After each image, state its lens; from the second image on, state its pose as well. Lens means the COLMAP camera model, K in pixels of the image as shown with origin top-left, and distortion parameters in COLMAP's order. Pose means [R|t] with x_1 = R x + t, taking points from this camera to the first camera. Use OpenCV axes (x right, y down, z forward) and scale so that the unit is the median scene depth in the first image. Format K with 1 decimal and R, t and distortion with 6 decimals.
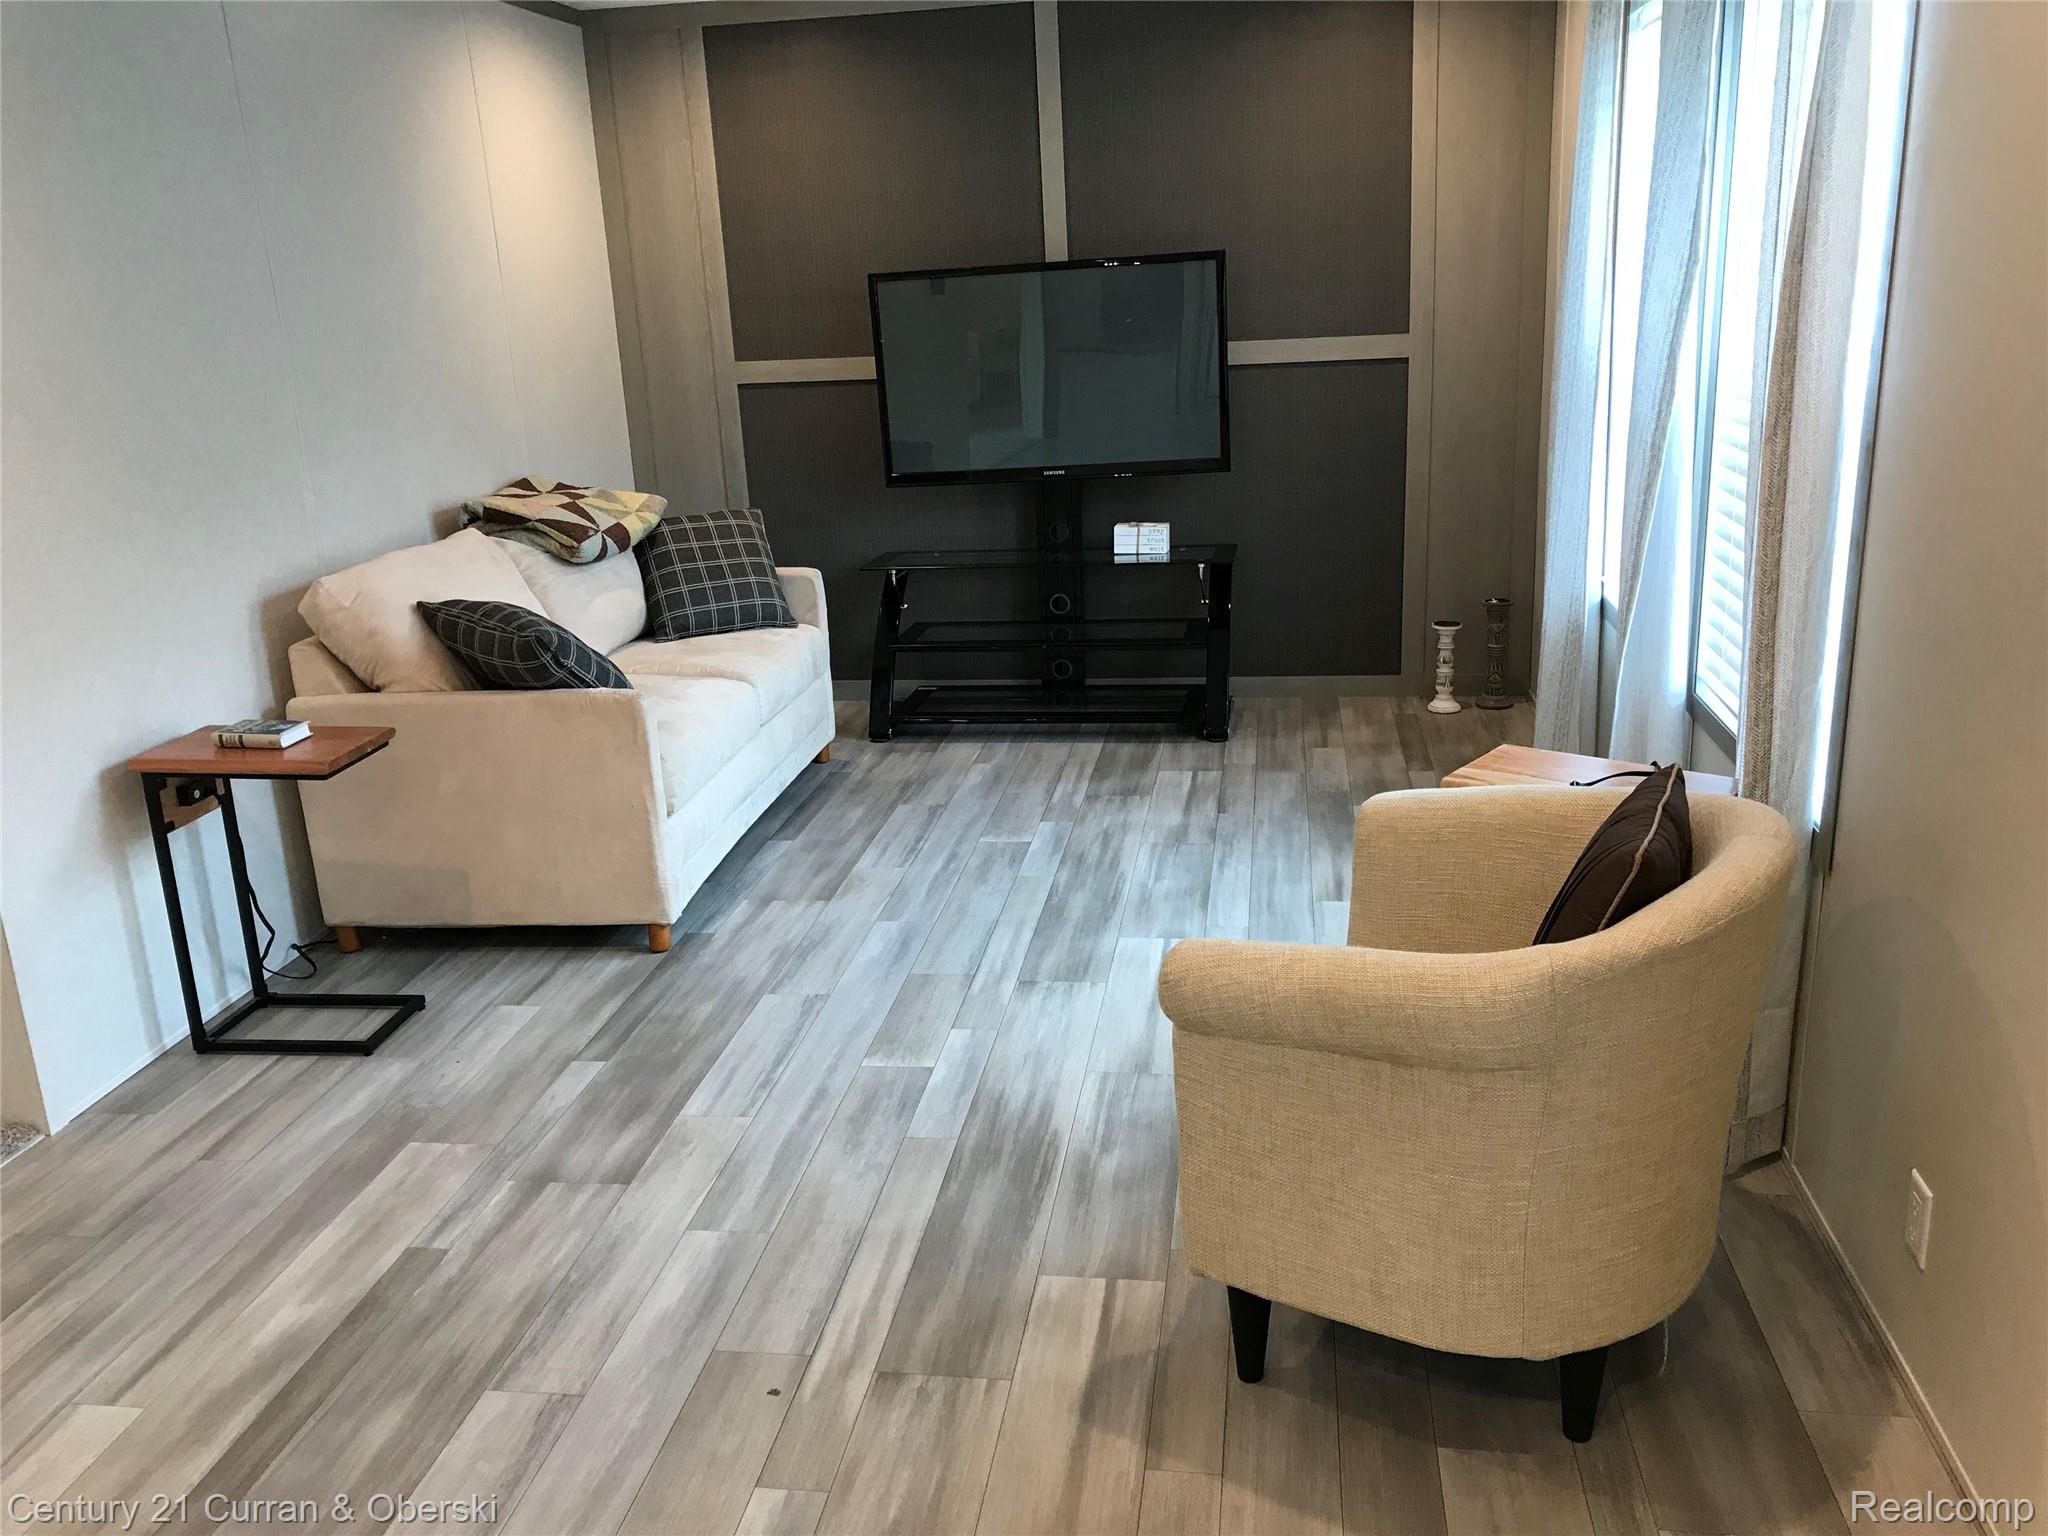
lens RADIAL K [[1661.8, 0, 1024.0], [0, 1661.8, 768.0], [0, 0, 1]] dist [0.012851, -0.005450]
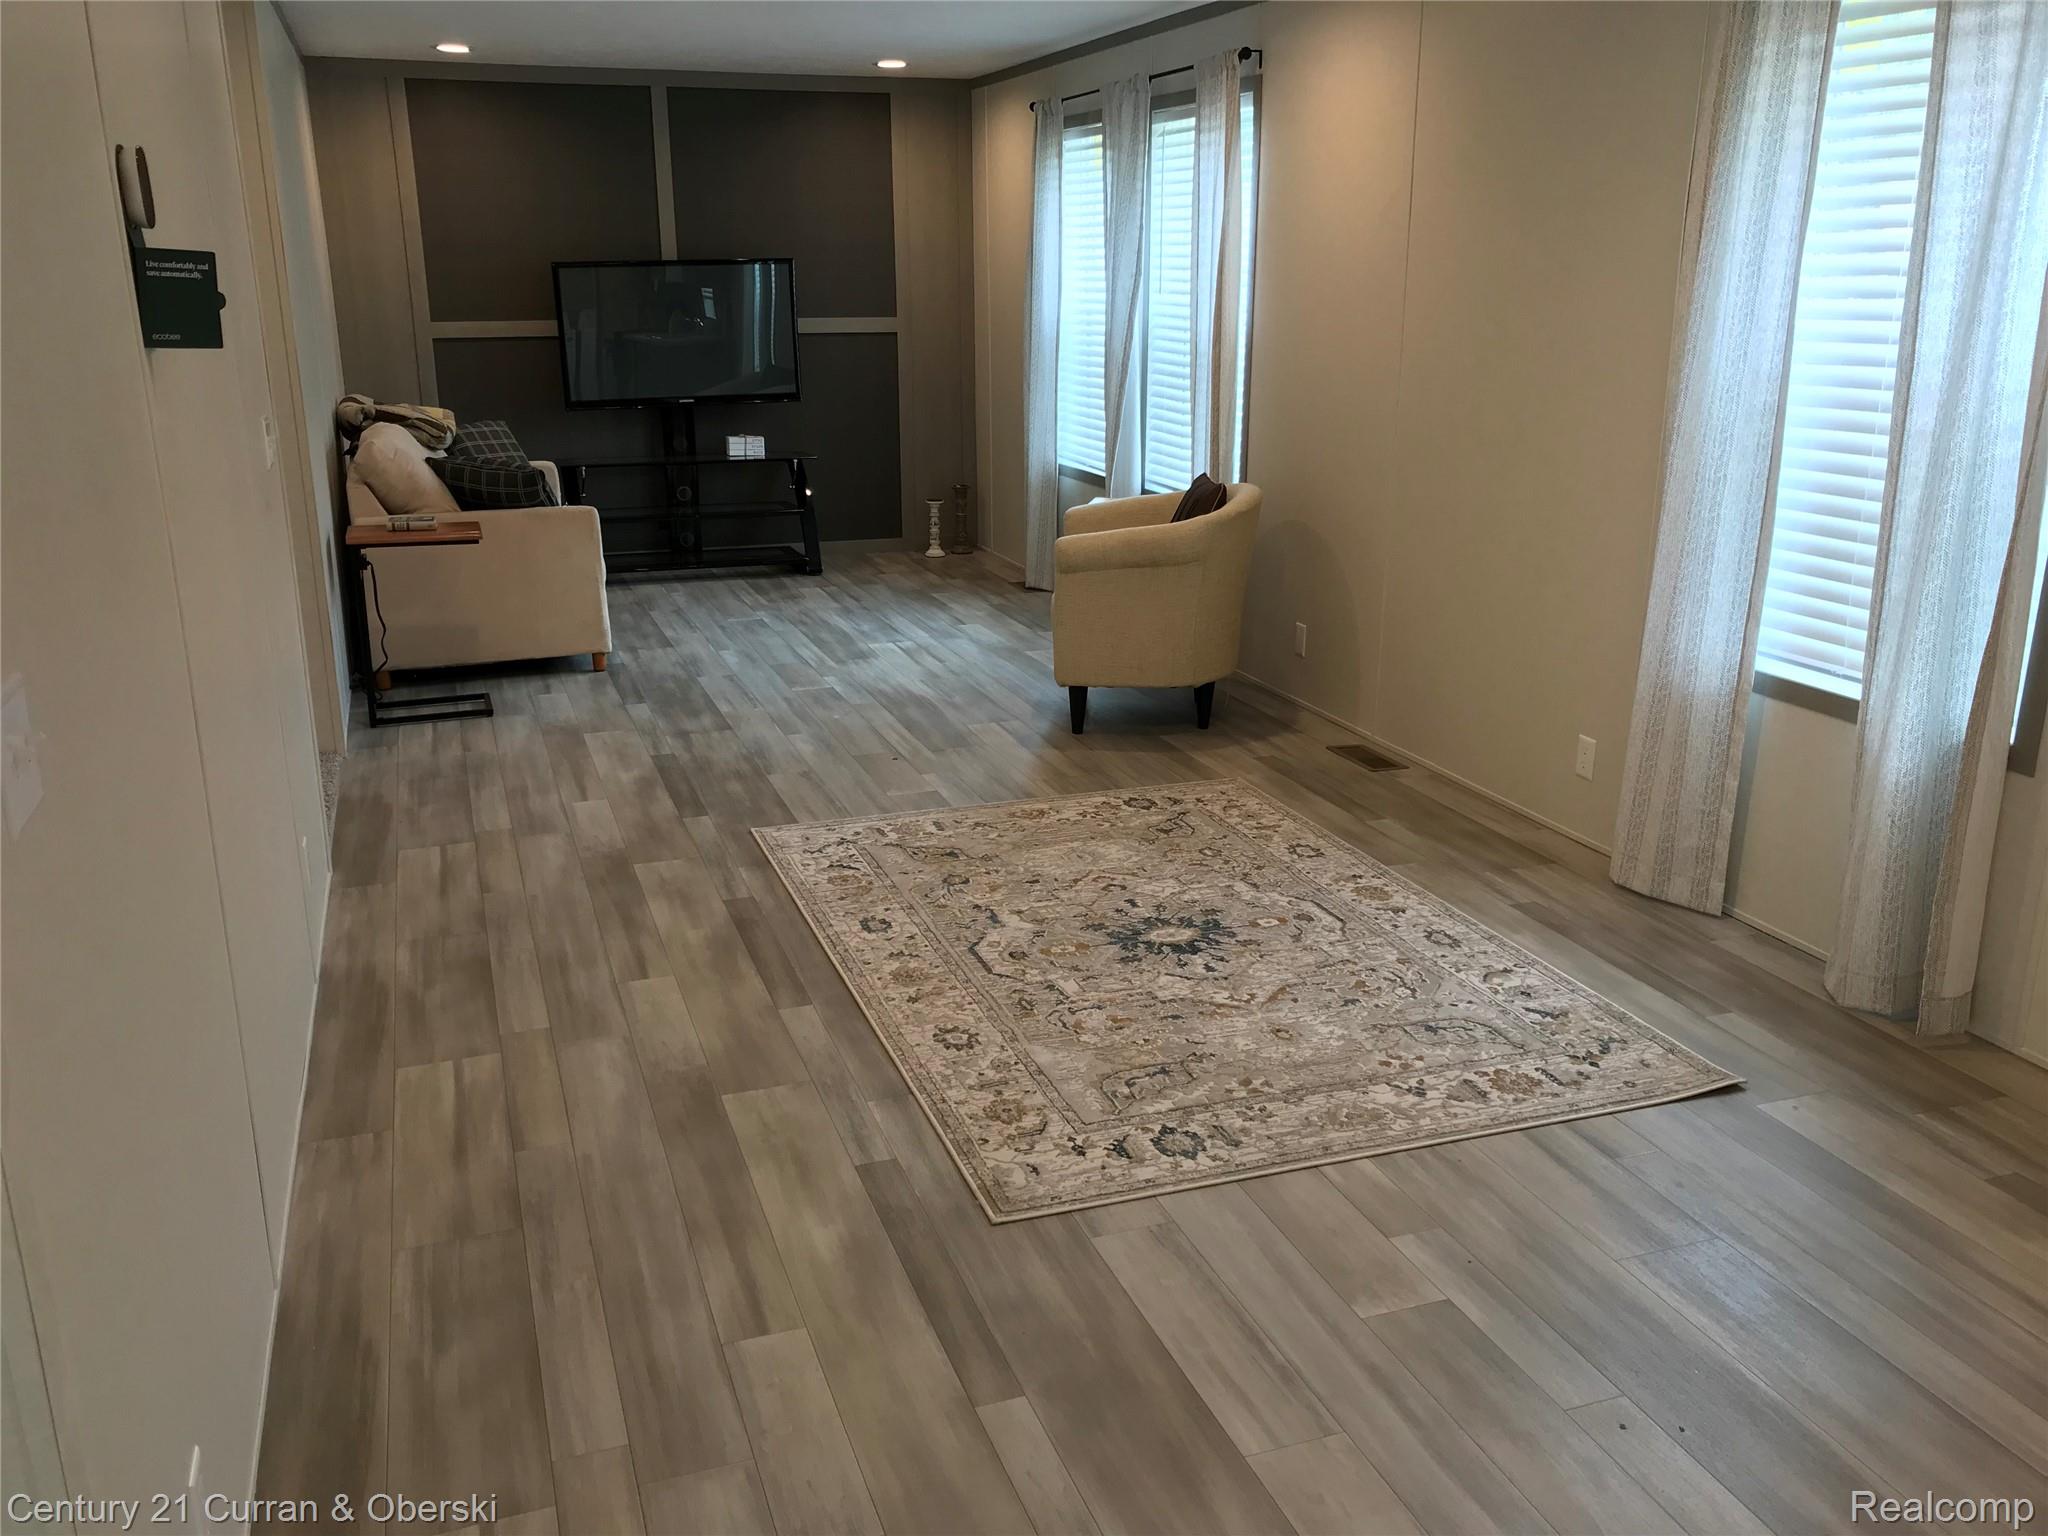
lens RADIAL K [[1661.8, 0, 1024.0], [0, 1661.8, 768.0], [0, 0, 1]] dist [0.012851, -0.005450]
pose [[0.881114, -0.092605, 0.463749, -0.688986], [0.098254, 0.995089, 0.012027, 0.251868], [-0.462585, 0.034968, 0.885885, -0.702809]]
